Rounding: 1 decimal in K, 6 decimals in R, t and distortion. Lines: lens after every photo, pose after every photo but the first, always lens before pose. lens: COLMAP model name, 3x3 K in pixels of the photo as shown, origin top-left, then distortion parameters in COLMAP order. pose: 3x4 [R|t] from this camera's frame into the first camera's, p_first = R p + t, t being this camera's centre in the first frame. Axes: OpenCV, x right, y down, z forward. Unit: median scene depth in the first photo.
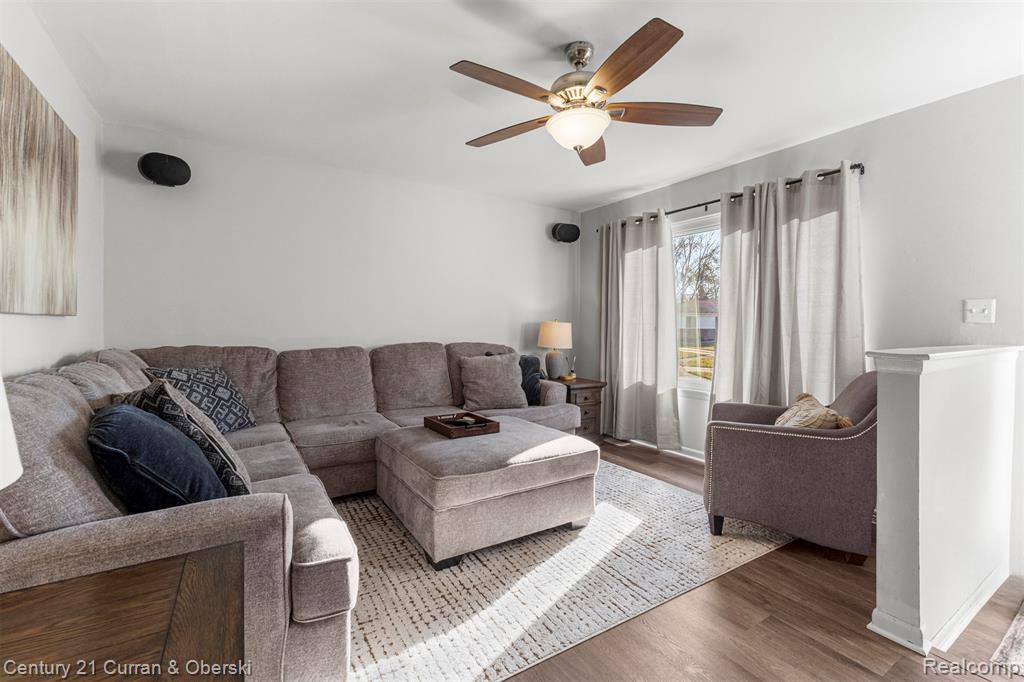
lens RADIAL K [[444.1, 0, 512.7], [0, 444.1, 327.1], [0, 0, 1]] dist [0.005389, -0.000310]
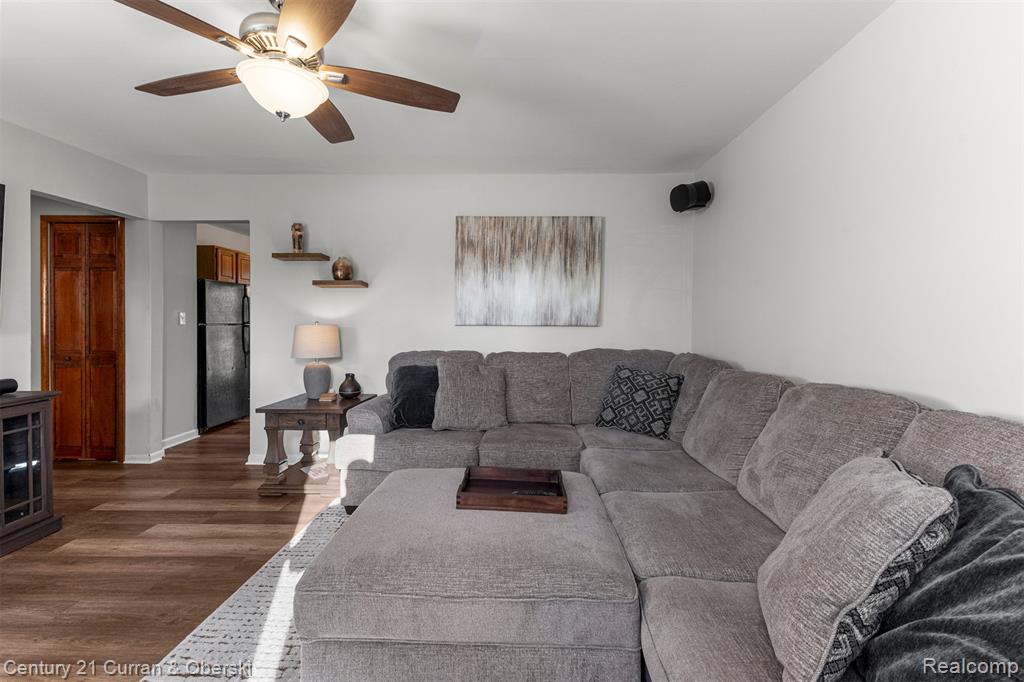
lens RADIAL K [[444.1, 0, 512.7], [0, 444.1, 327.1], [0, 0, 1]] dist [0.005389, -0.000310]
pose [[-0.552300, -0.002293, -0.833642, 0.509656], [-0.018148, 0.999792, 0.009274, -0.030796], [0.833448, 0.020251, -0.552227, 1.565449]]
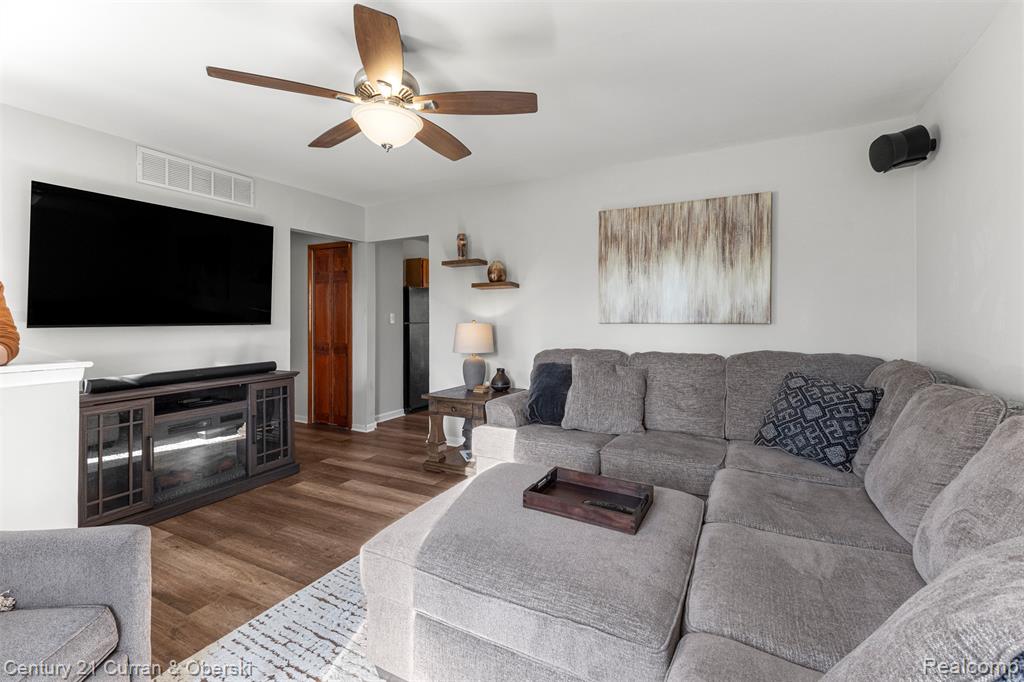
lens RADIAL K [[447.3, 0, 510.6], [0, 447.3, 317.3], [0, 0, 1]] dist [0.003348, 0.000113]
pose [[-0.867354, -0.011214, -0.497565, 0.344072], [-0.011584, 0.999930, -0.002343, -0.032366], [0.497556, 0.003731, -0.867424, 1.709404]]
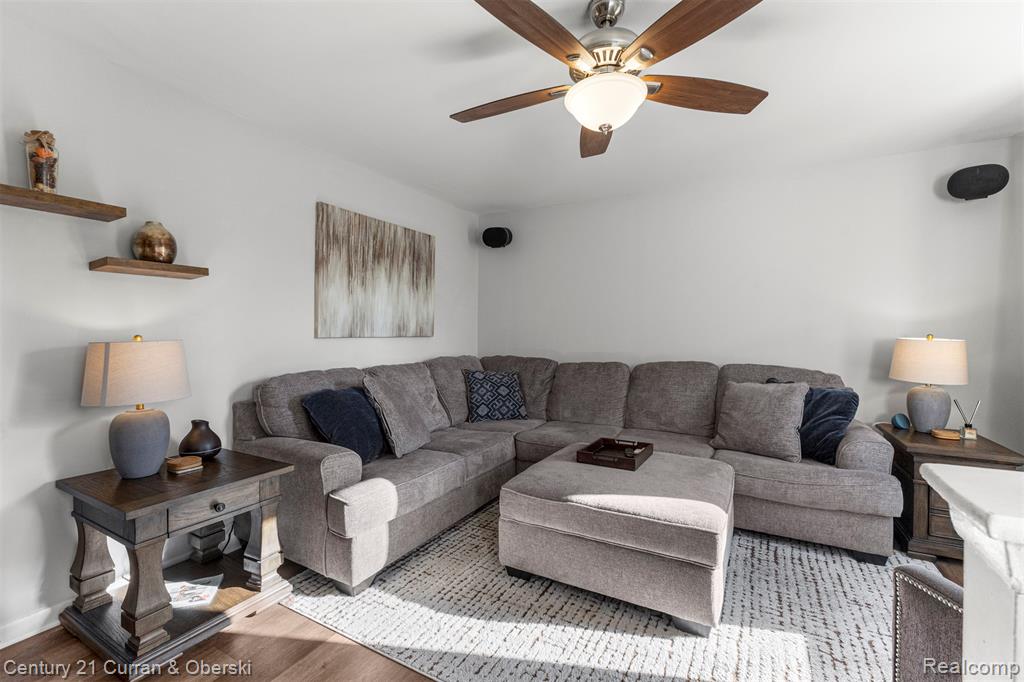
lens RADIAL K [[435.9, 0, 510.3], [0, 435.9, 335.2], [0, 0, 1]] dist [0.003845, 0.000181]
pose [[0.478931, -0.004407, -0.877841, 0.652038], [-0.002292, 0.999978, -0.006271, -0.020073], [0.877849, 0.005015, 0.478911, 0.426220]]
